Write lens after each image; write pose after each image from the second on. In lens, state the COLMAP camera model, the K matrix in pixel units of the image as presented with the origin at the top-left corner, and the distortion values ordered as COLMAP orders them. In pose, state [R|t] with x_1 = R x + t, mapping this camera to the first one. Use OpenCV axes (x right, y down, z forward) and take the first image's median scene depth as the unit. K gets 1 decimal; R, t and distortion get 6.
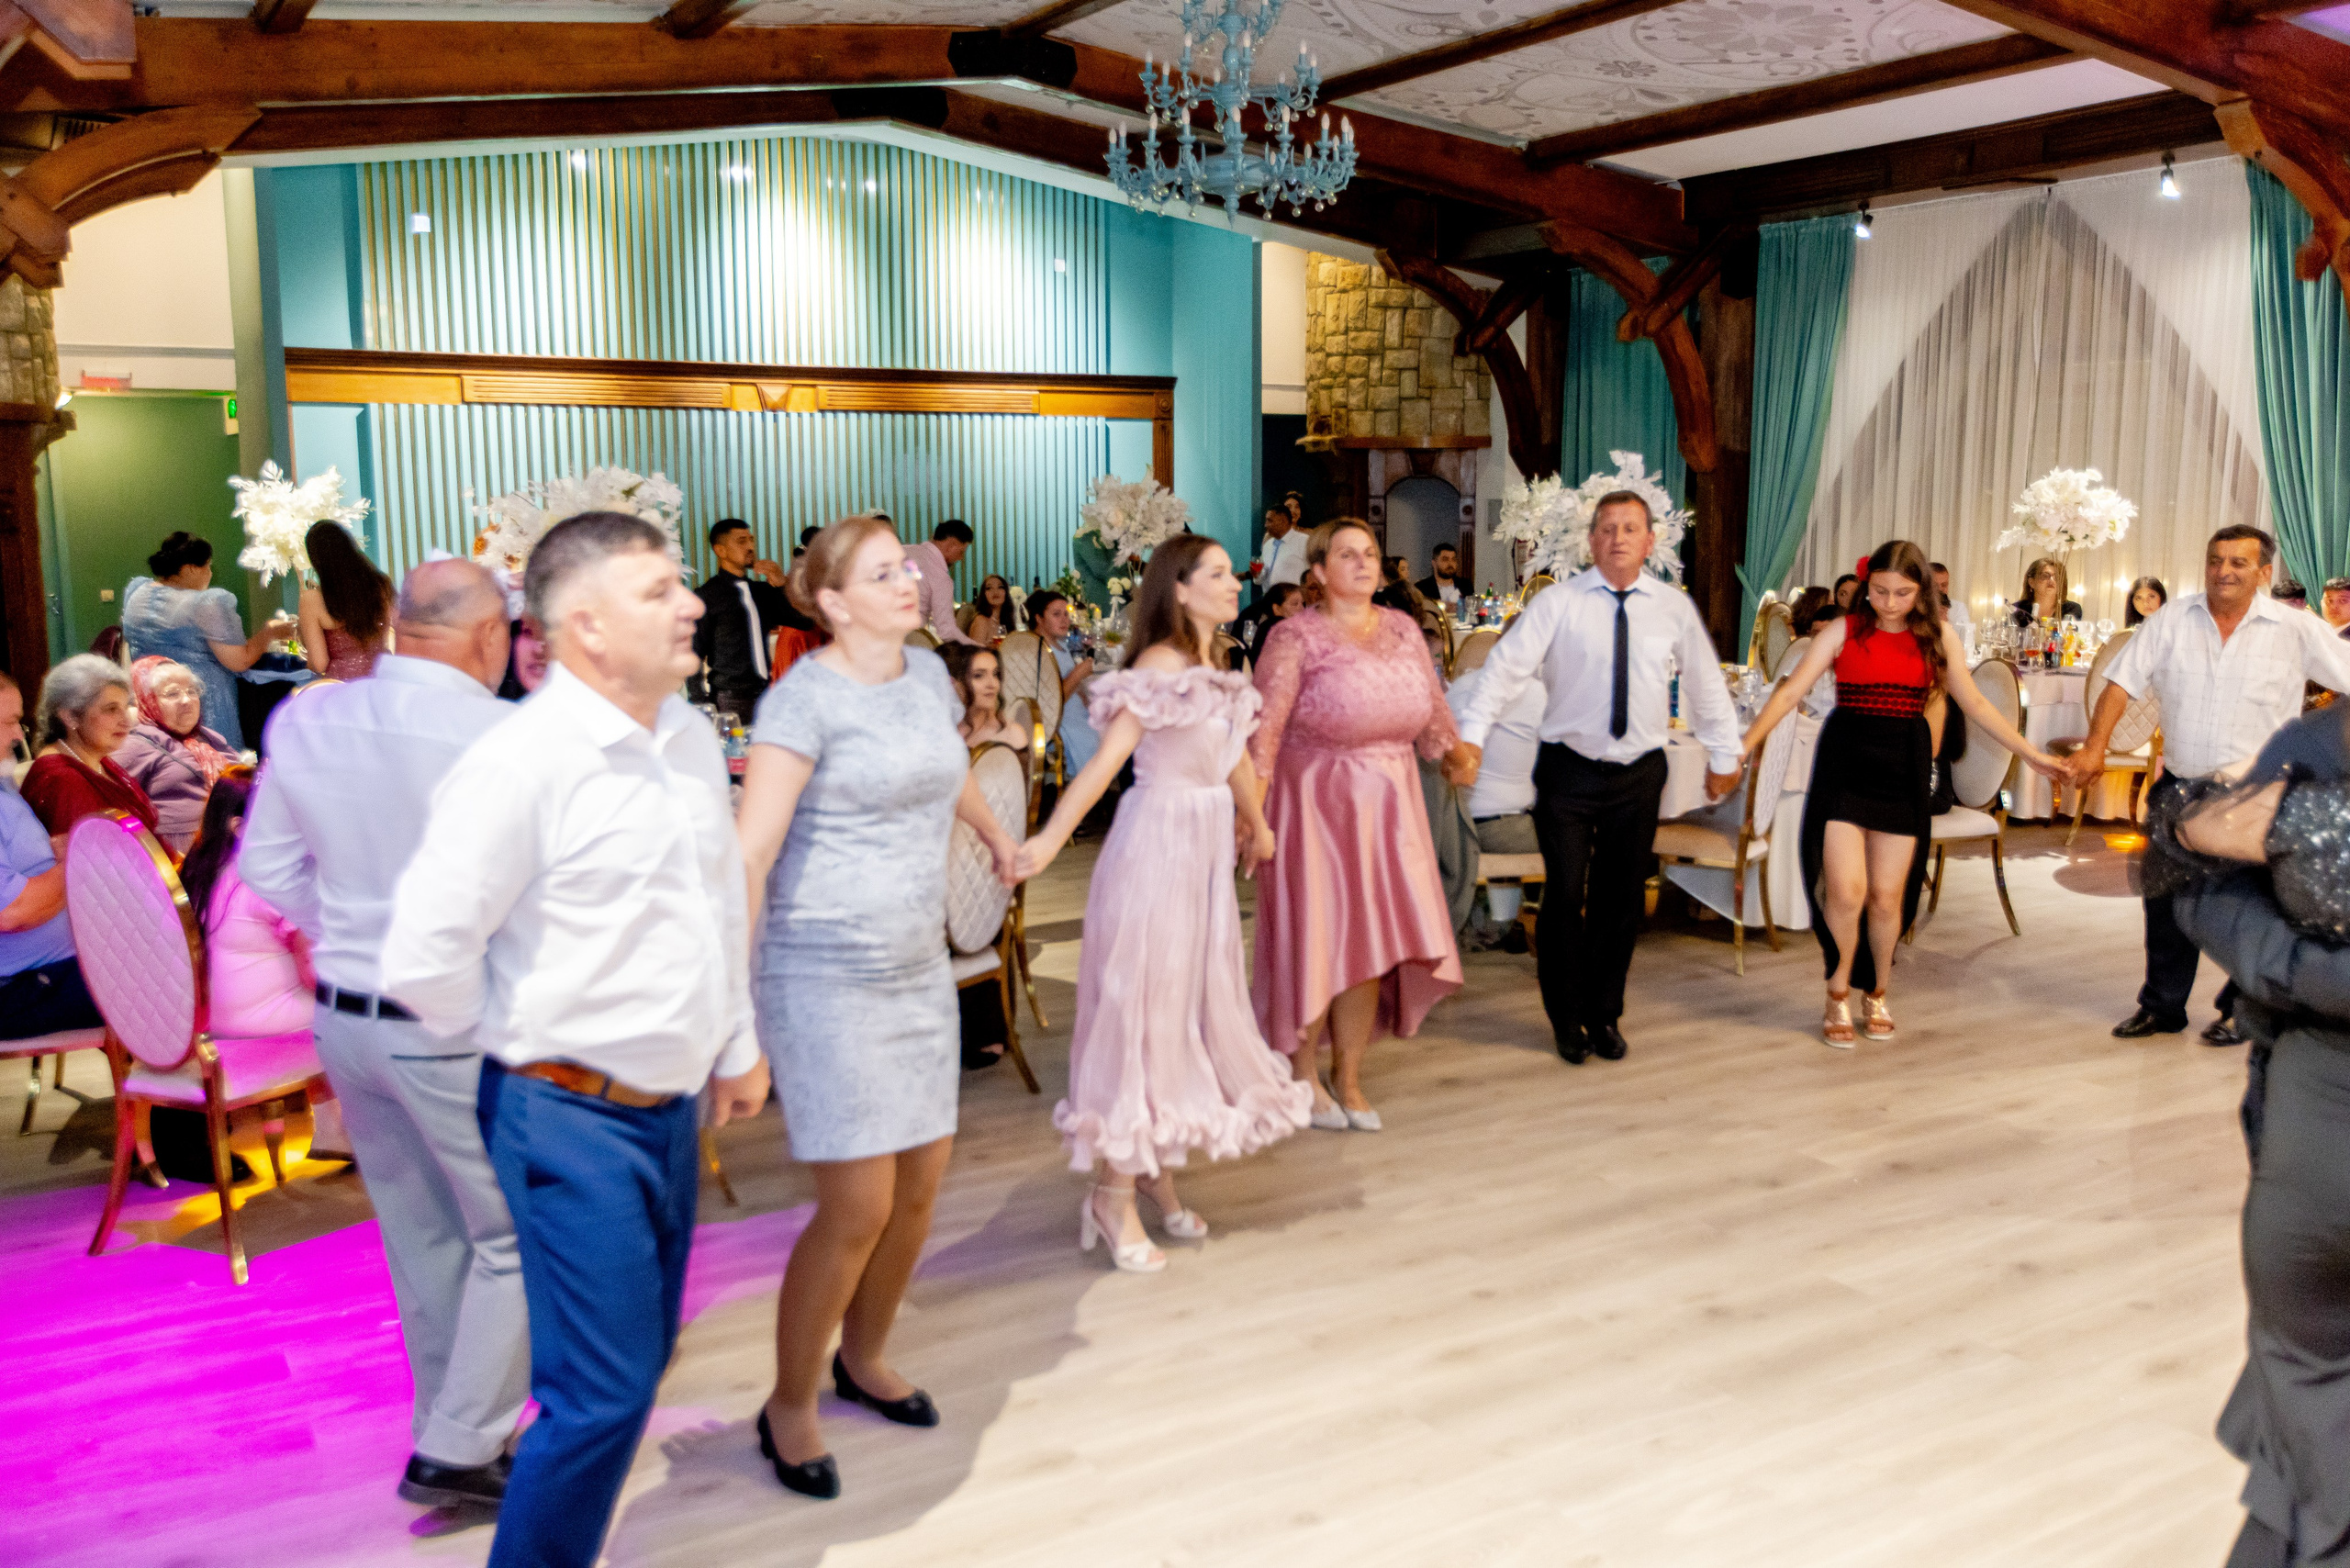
lens RADIAL K [[1952.8, 0, 1161.6], [0, 1952.8, 779.4], [0, 0, 1]] dist [0.003407, -0.006887]
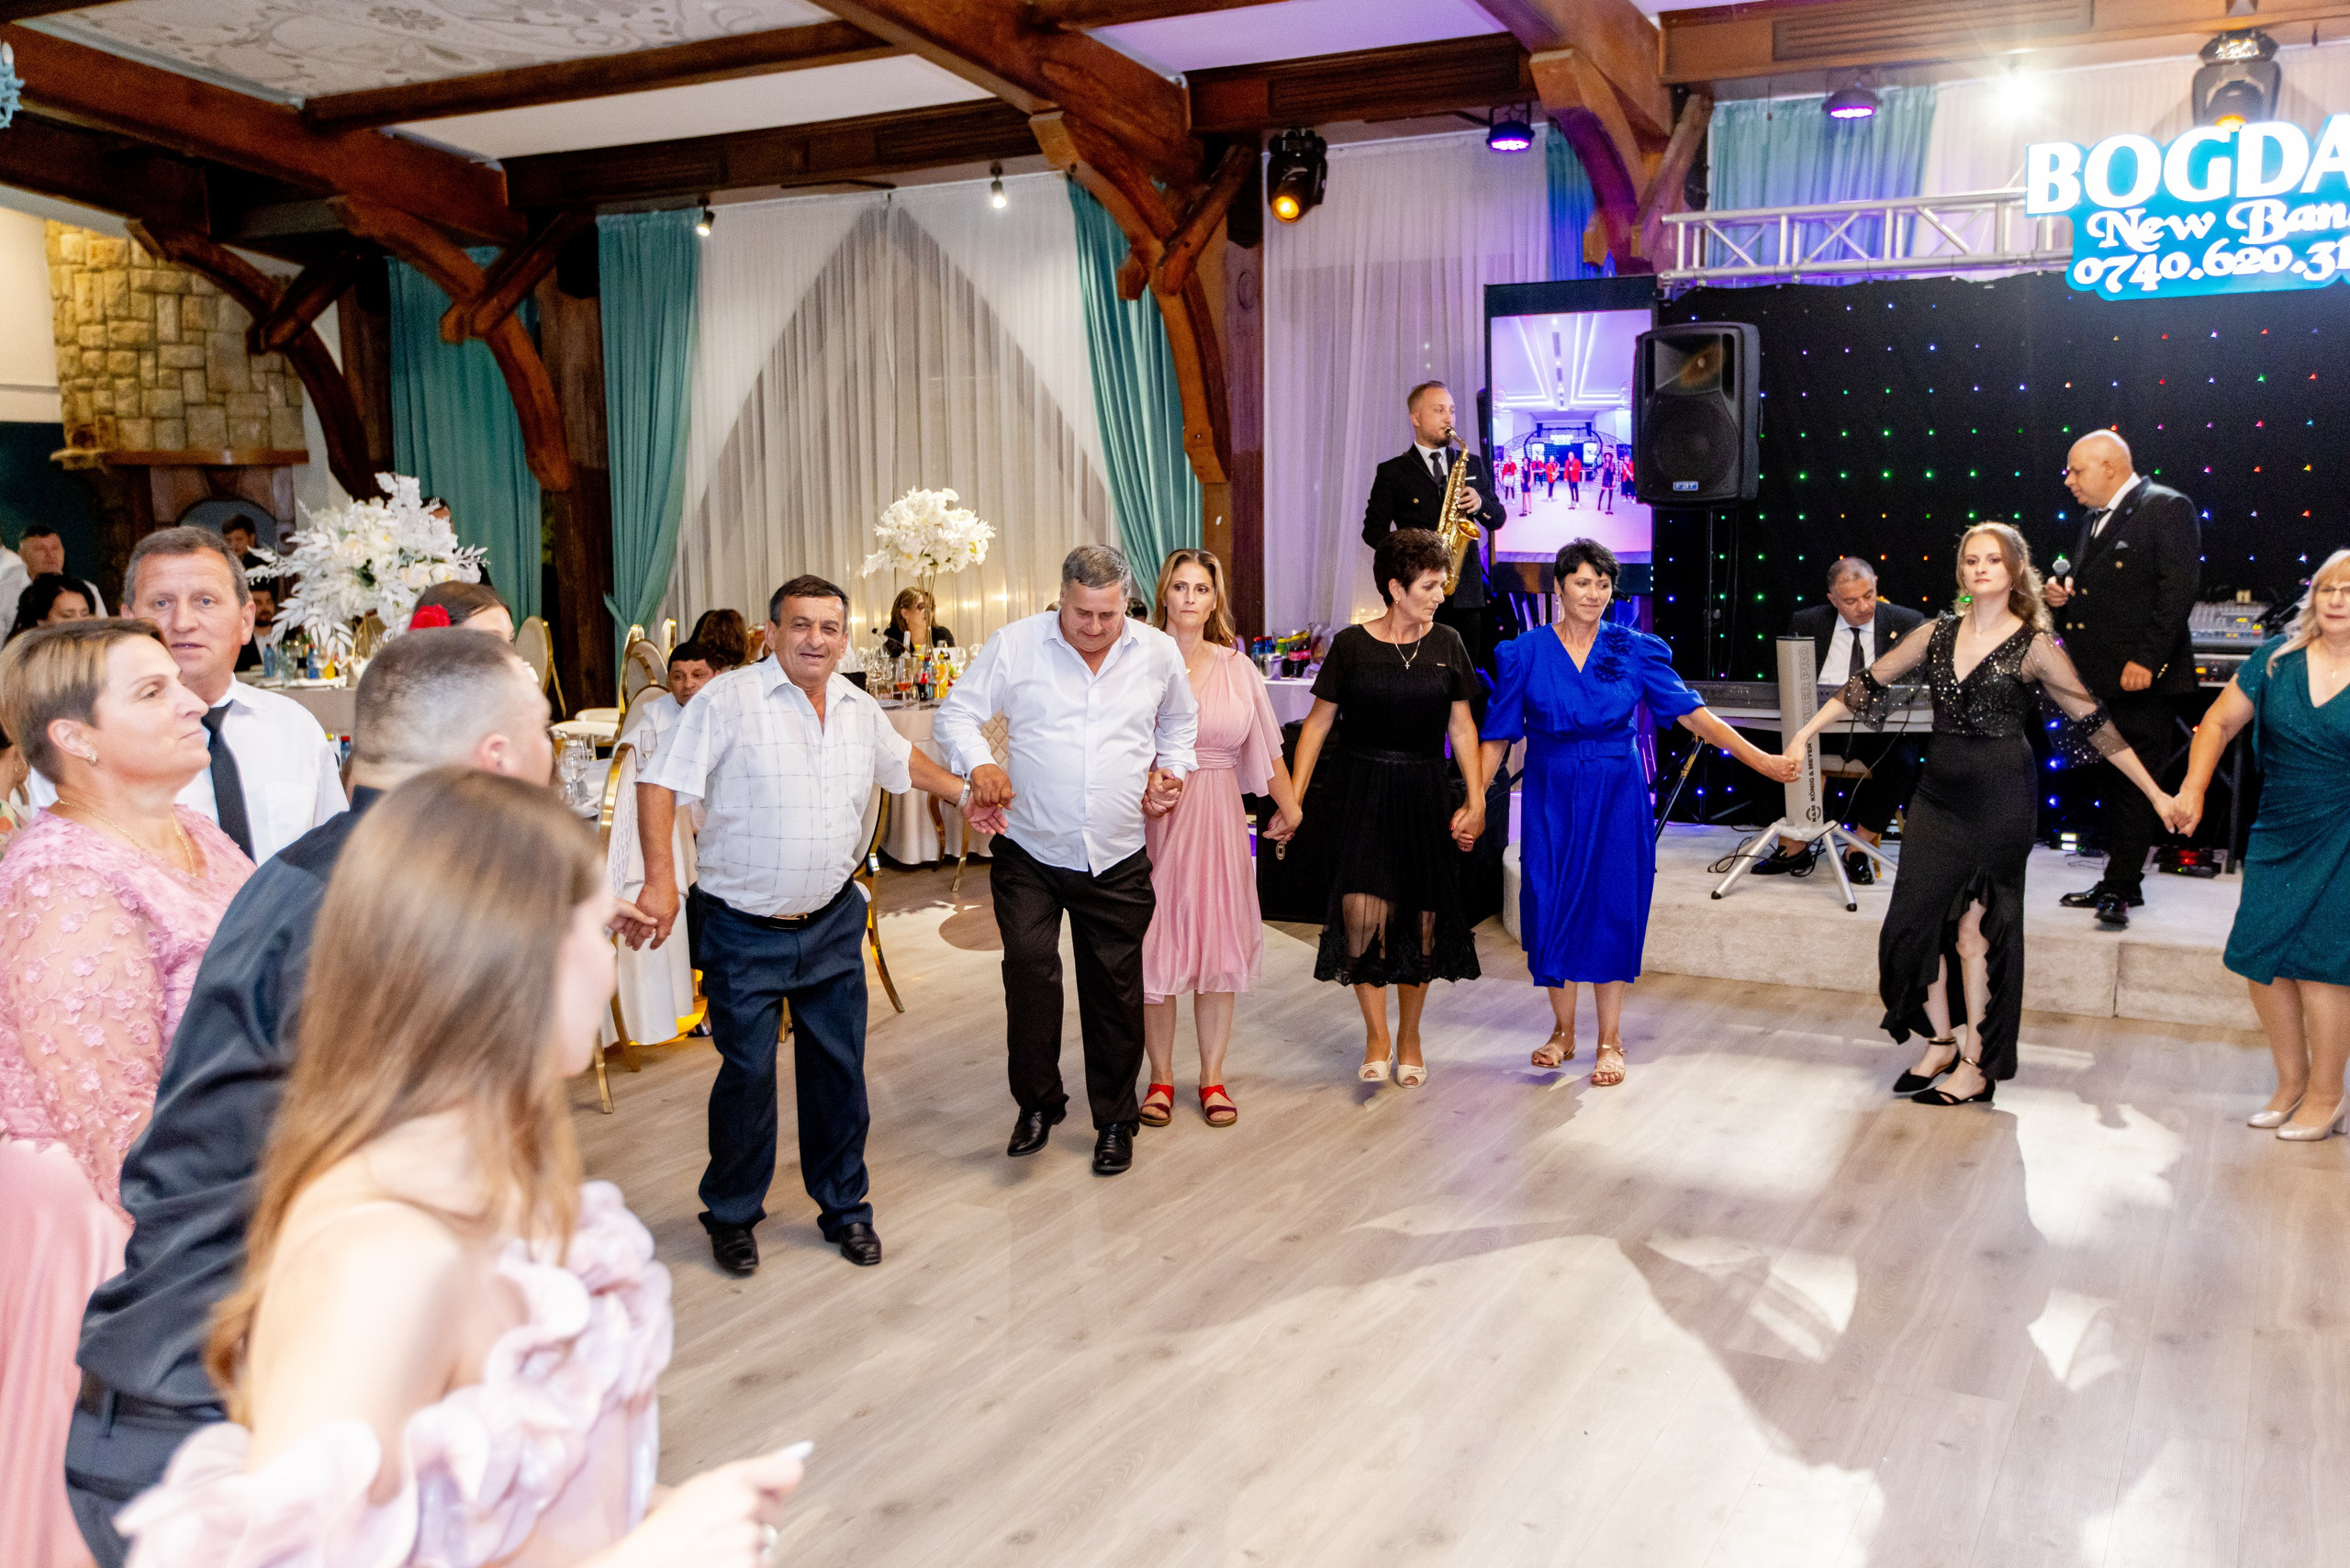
lens RADIAL K [[2036.1, 0, 1179.5], [0, 2036.1, 783.7], [0, 0, 1]] dist [-0.006504, 0.000016]
pose [[0.860747, -0.078916, 0.502879, 0.046361], [0.084089, 0.996381, 0.012432, -0.013619], [-0.502040, 0.031586, 0.864268, 0.066947]]
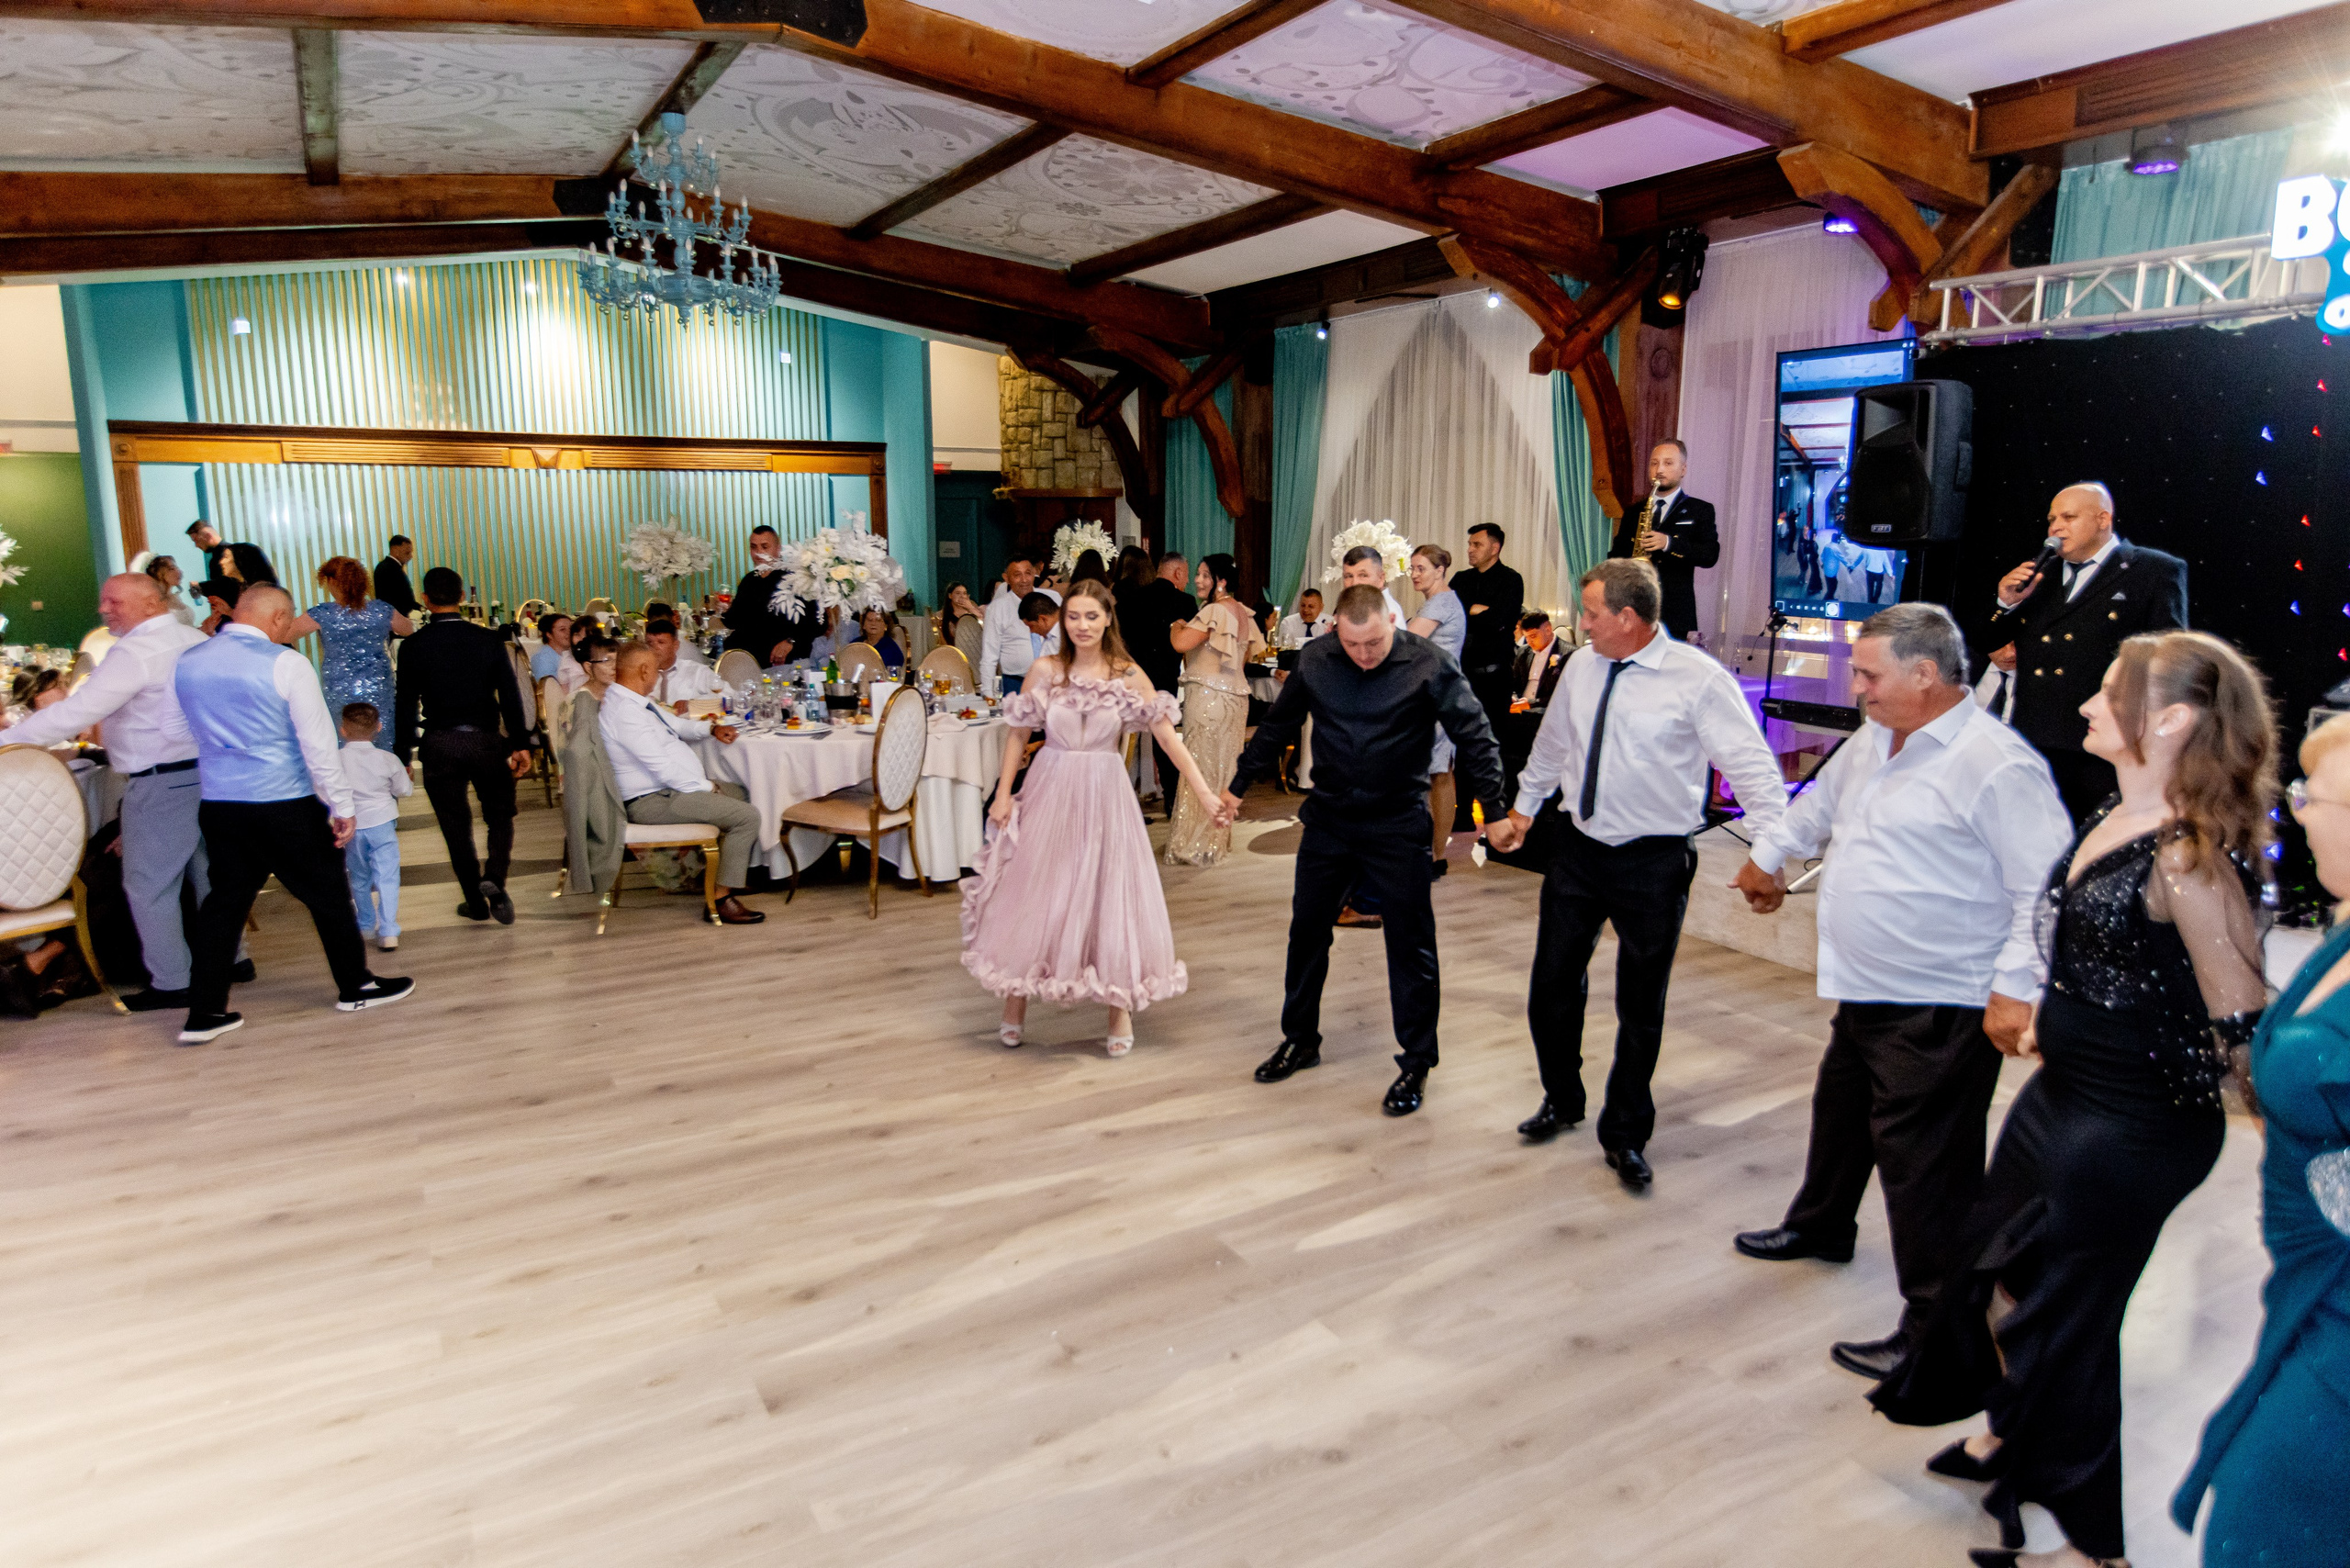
lens RADIAL K [[1421.7, 0, 1170.1], [0, 1421.7, 779.8], [0, 0, 1]] dist [-0.001626, -0.002685]
pose [[0.999833, 0.007410, -0.016703, 0.253132], [-0.006848, 0.999416, 0.033474, -0.012070], [0.016941, -0.033354, 0.999300, 0.032603]]
